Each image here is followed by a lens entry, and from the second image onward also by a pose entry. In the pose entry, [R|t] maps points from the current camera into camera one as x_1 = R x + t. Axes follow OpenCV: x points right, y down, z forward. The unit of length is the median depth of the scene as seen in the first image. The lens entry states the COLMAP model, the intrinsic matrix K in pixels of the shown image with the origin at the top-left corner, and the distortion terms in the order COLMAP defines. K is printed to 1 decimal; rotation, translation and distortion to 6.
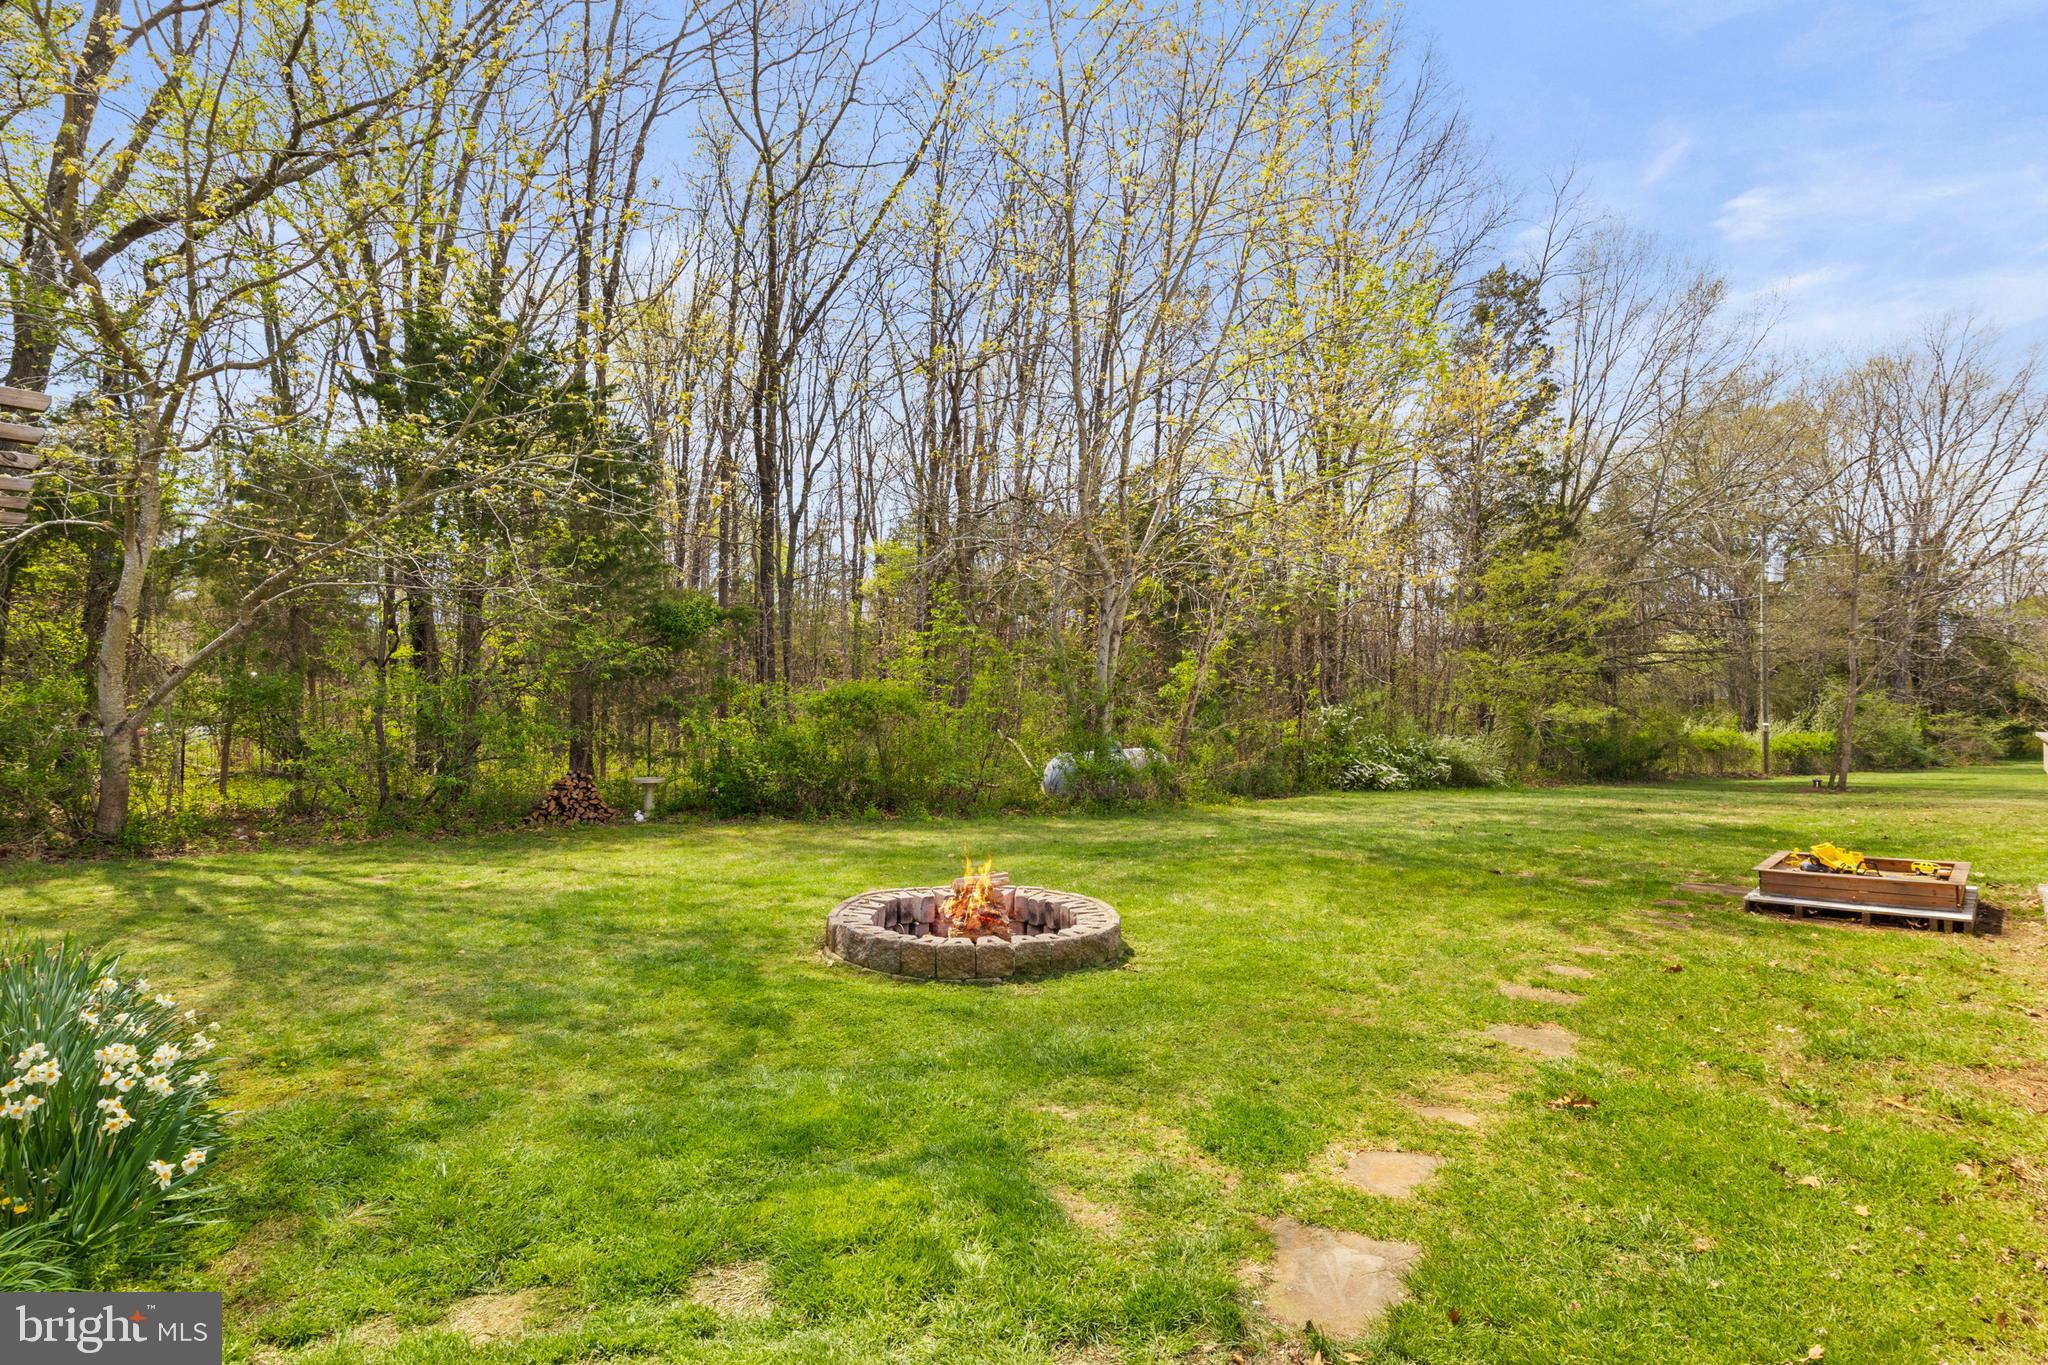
lens RADIAL K [[1032.4, 0, 1021.9], [0, 1032.4, 704.5], [0, 0, 1]] dist [0.001362, -0.000630]
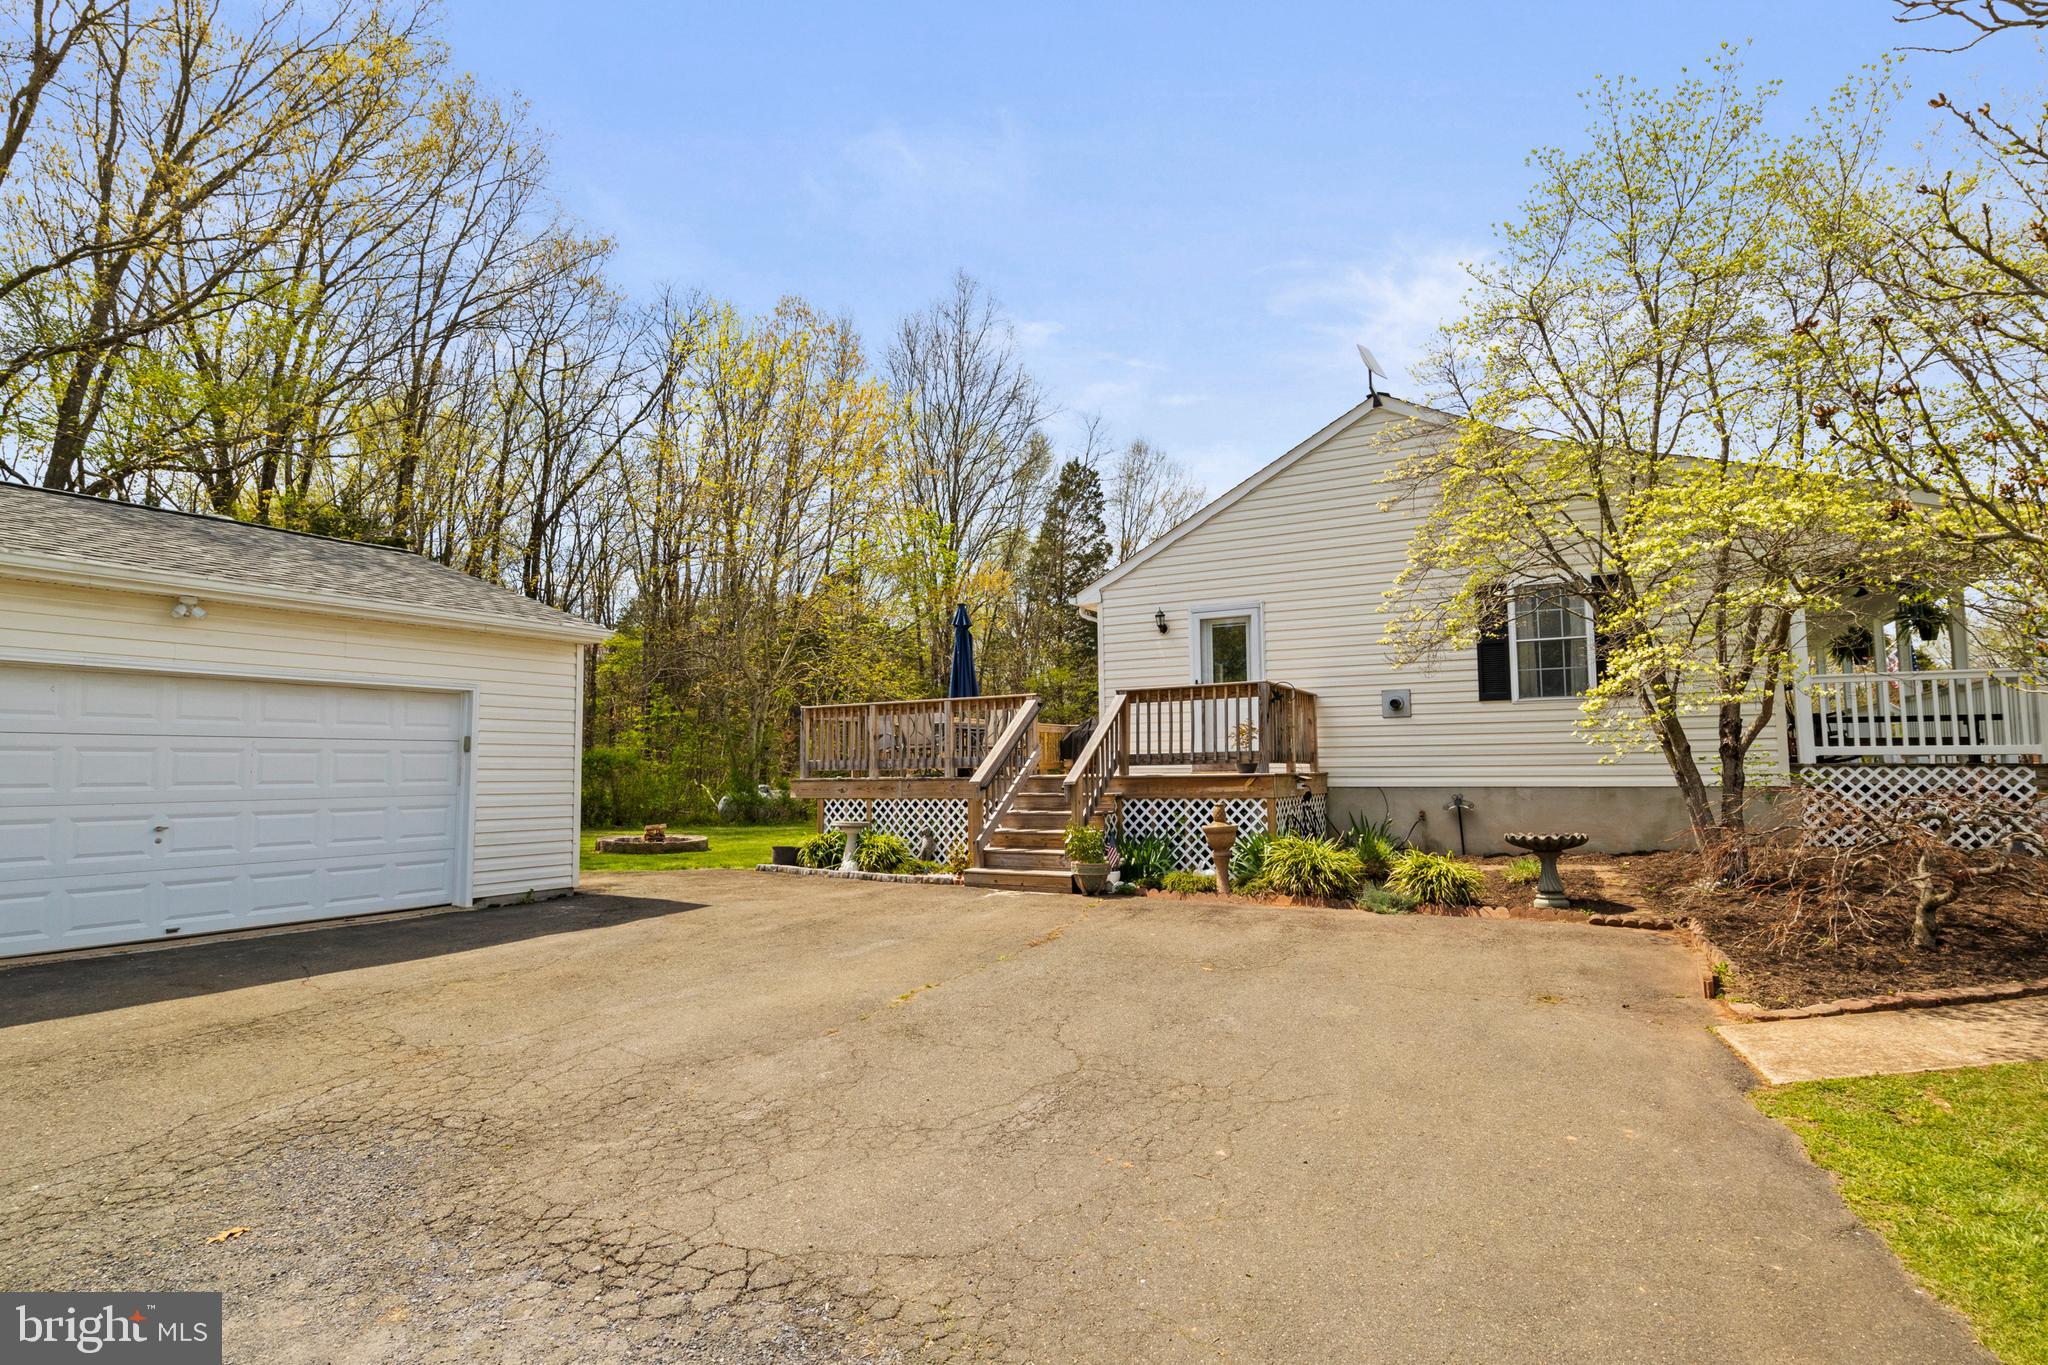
lens RADIAL K [[1032.4, 0, 1021.9], [0, 1032.4, 704.5], [0, 0, 1]] dist [0.001362, -0.000630]
pose [[0.970168, 0.014544, 0.241998, 0.091487], [0.001128, 0.997917, -0.064497, 0.012659], [-0.242432, 0.062846, 0.968131, -0.728248]]
